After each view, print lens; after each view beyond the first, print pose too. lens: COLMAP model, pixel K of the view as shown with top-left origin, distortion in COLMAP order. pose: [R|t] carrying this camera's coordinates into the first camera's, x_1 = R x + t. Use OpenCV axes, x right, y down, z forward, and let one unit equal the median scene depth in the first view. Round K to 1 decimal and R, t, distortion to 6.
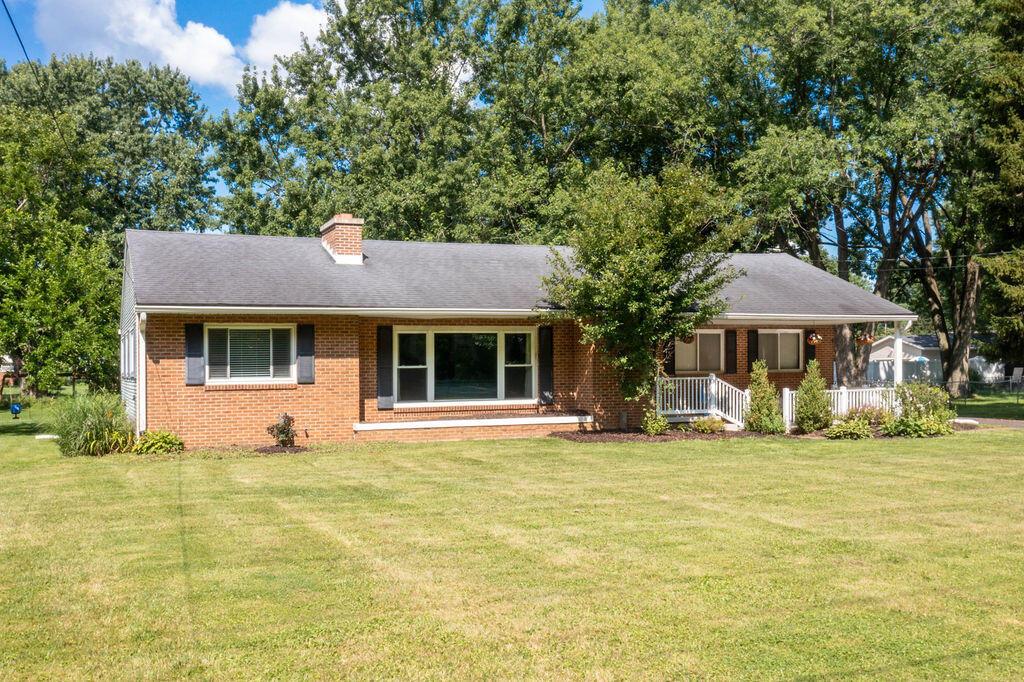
lens RADIAL K [[842.1, 0, 512.0], [0, 842.1, 341.0], [0, 0, 1]] dist [0.000555, -0.004924]
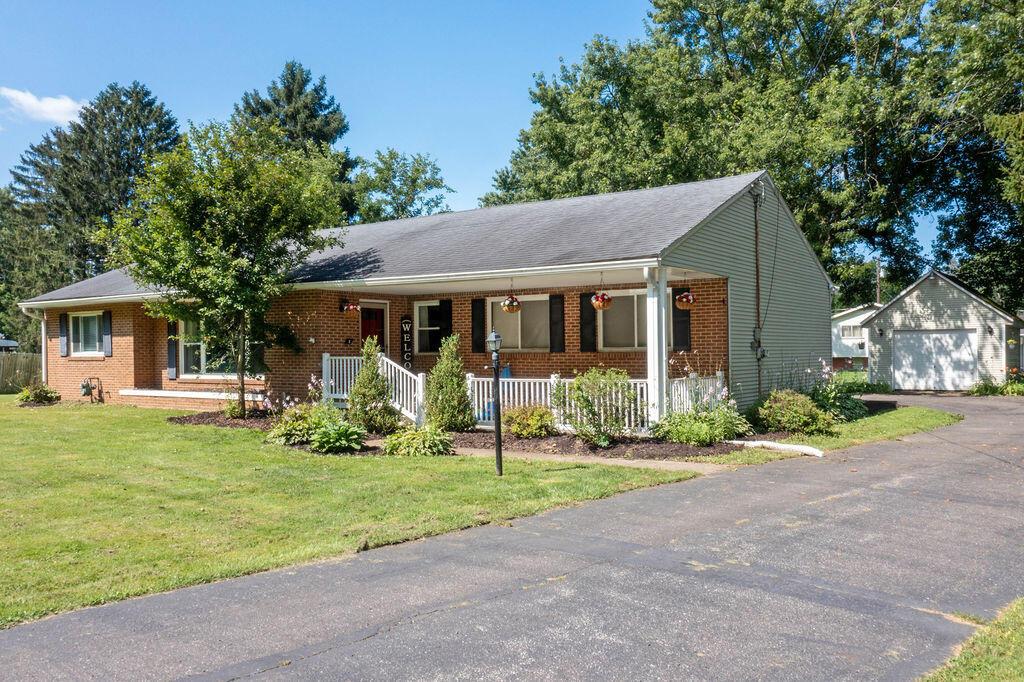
lens RADIAL K [[842.1, 0, 512.0], [0, 842.1, 341.0], [0, 0, 1]] dist [0.000555, -0.004924]
pose [[0.593999, 0.000972, -0.804465, 1.115653], [0.027206, 0.999403, 0.021296, 0.015022], [0.804006, -0.034536, 0.593617, 0.695862]]
